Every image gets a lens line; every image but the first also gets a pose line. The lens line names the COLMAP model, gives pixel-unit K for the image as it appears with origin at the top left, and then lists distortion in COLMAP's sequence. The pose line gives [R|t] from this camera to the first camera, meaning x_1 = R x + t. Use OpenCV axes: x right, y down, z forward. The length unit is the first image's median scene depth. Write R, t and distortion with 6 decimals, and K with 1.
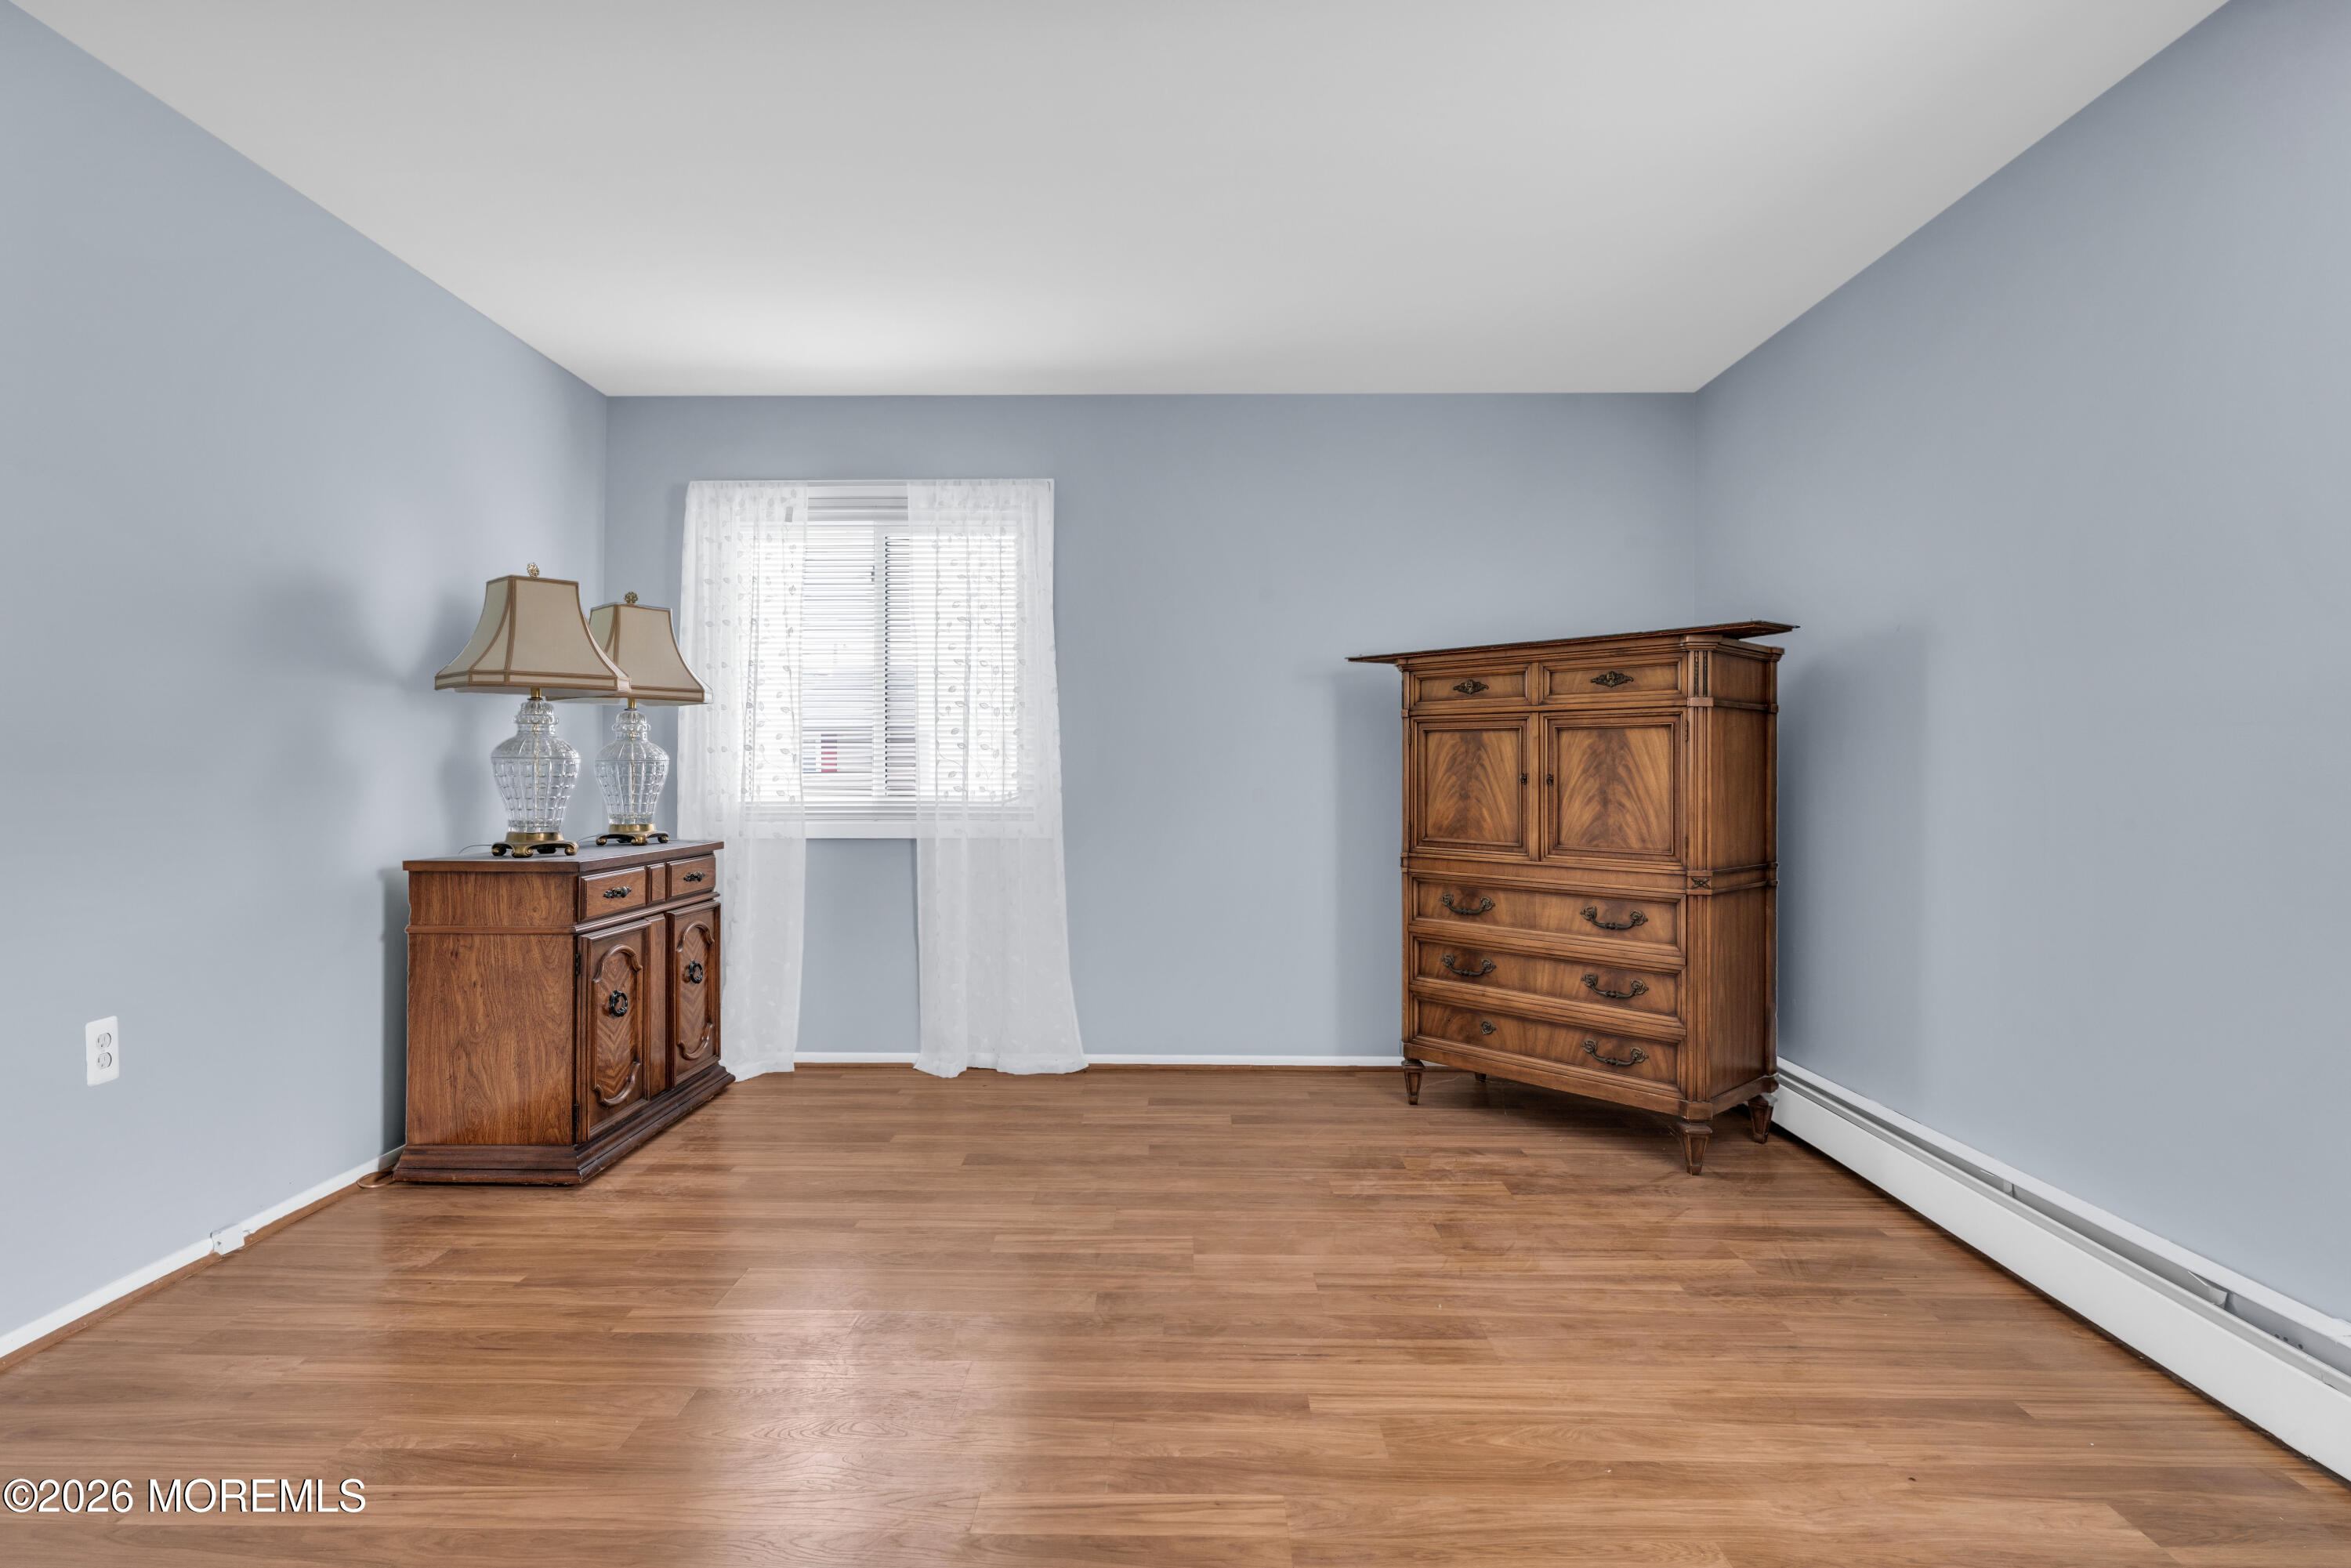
lens RADIAL K [[1182.6, 0, 1187.6], [0, 1182.6, 787.3], [0, 0, 1]] dist [-0.000357, -0.000095]
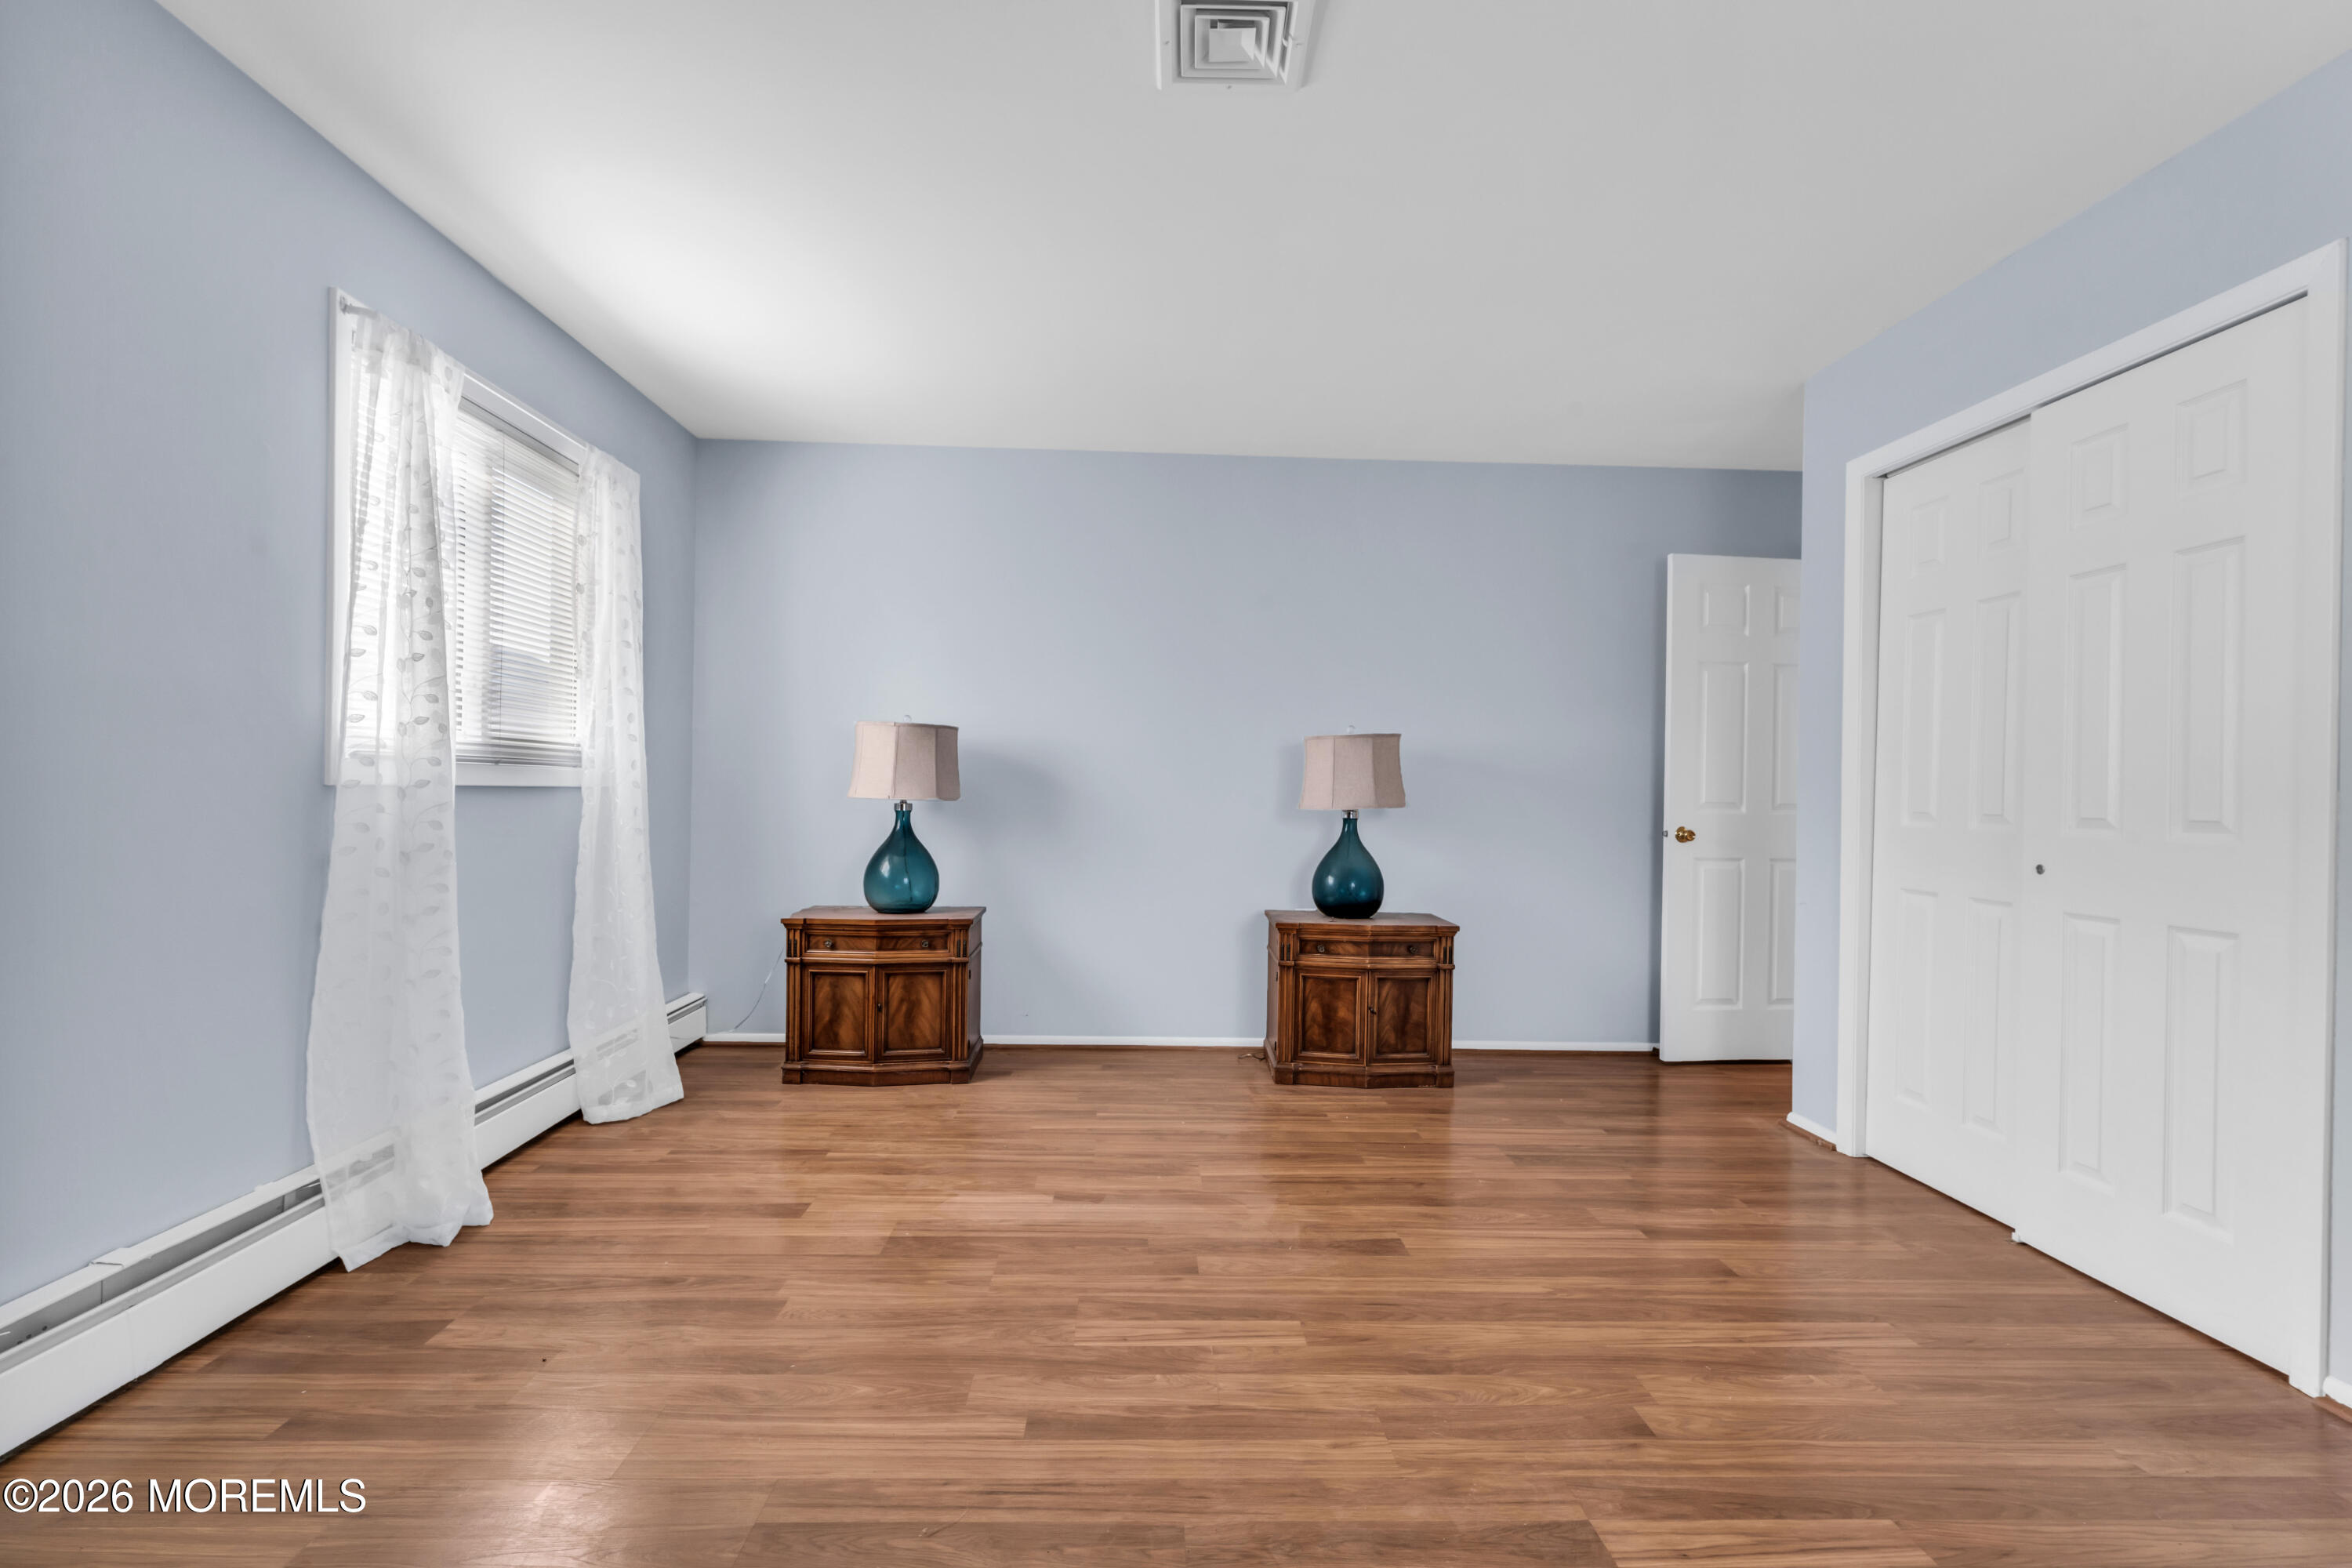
lens RADIAL K [[1048.8, 0, 1176.0], [0, 1048.8, 784.0], [0, 0, 1]] dist [-0.001890, -0.000312]
pose [[-0.999031, -0.024686, -0.036441, 0.013736], [-0.024958, 0.999664, 0.007017, -0.011146], [0.036256, 0.007920, -0.999311, 1.118391]]
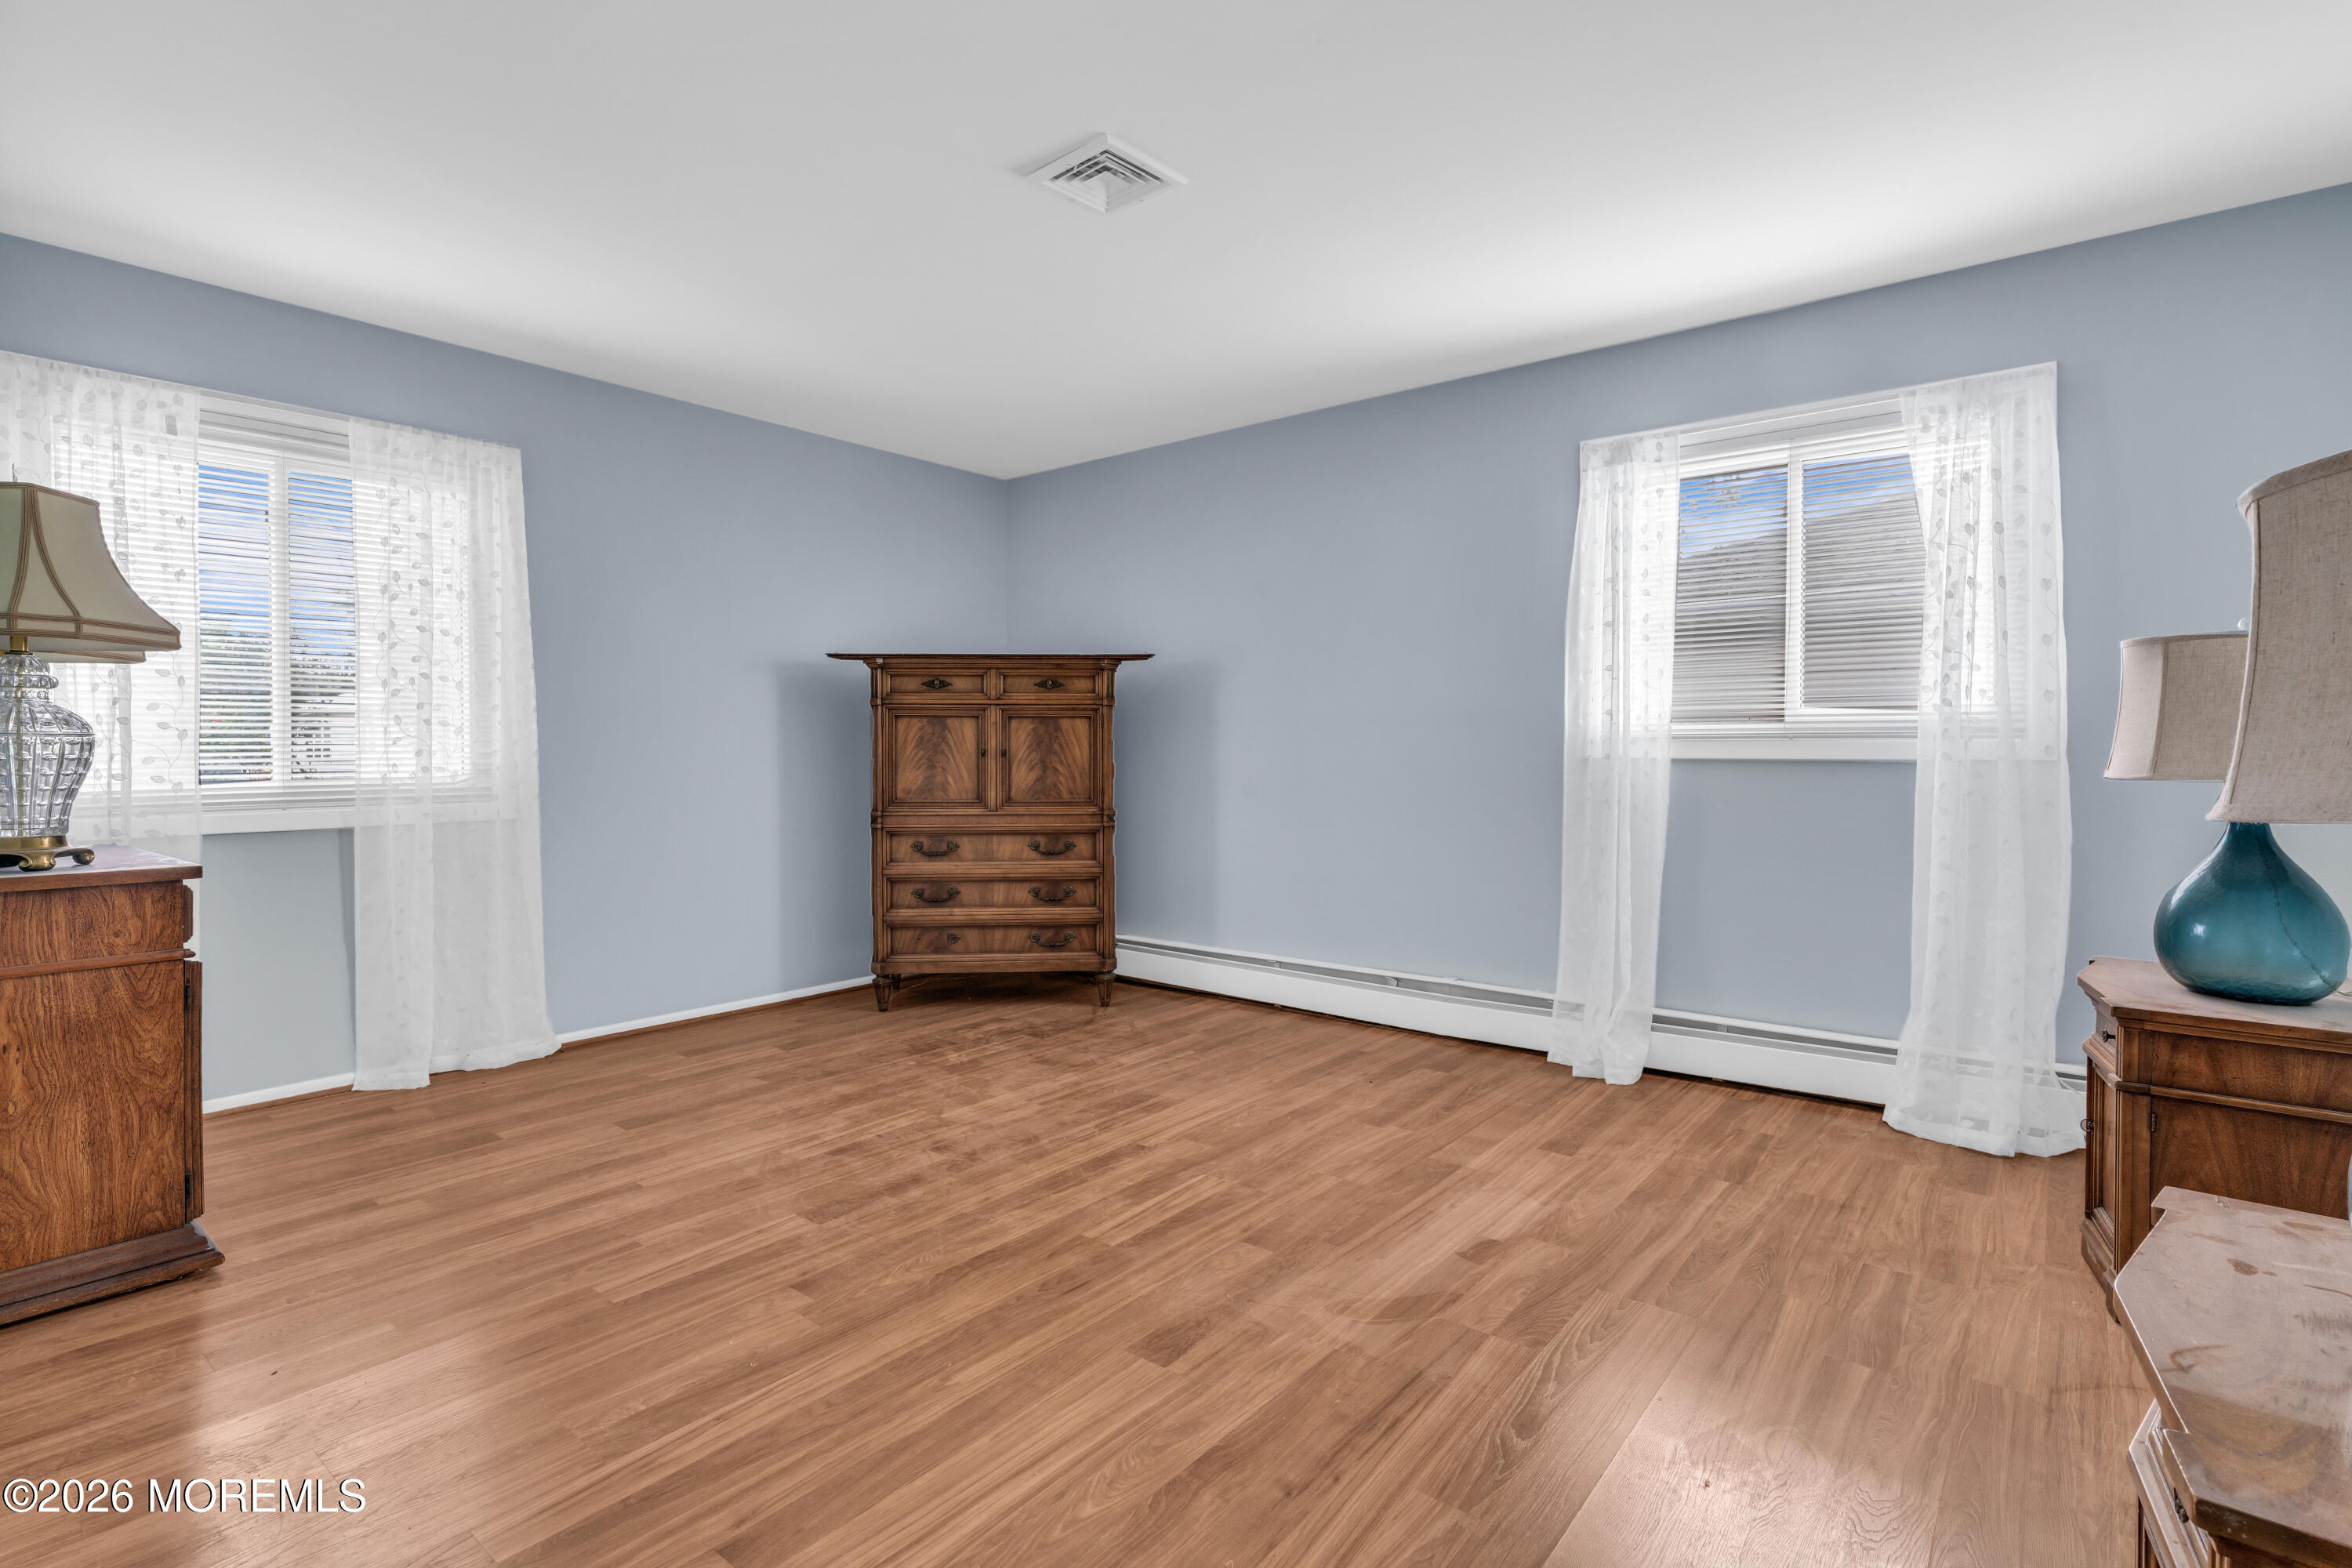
lens RADIAL K [[1113.0, 0, 1166.6], [0, 1113.0, 775.9], [0, 0, 1]] dist [-0.000171, -0.000394]
pose [[0.625191, -0.023635, 0.780114, -0.619514], [0.014511, 0.999721, 0.018659, -0.001554], [-0.780337, -0.000345, 0.625359, 0.022458]]
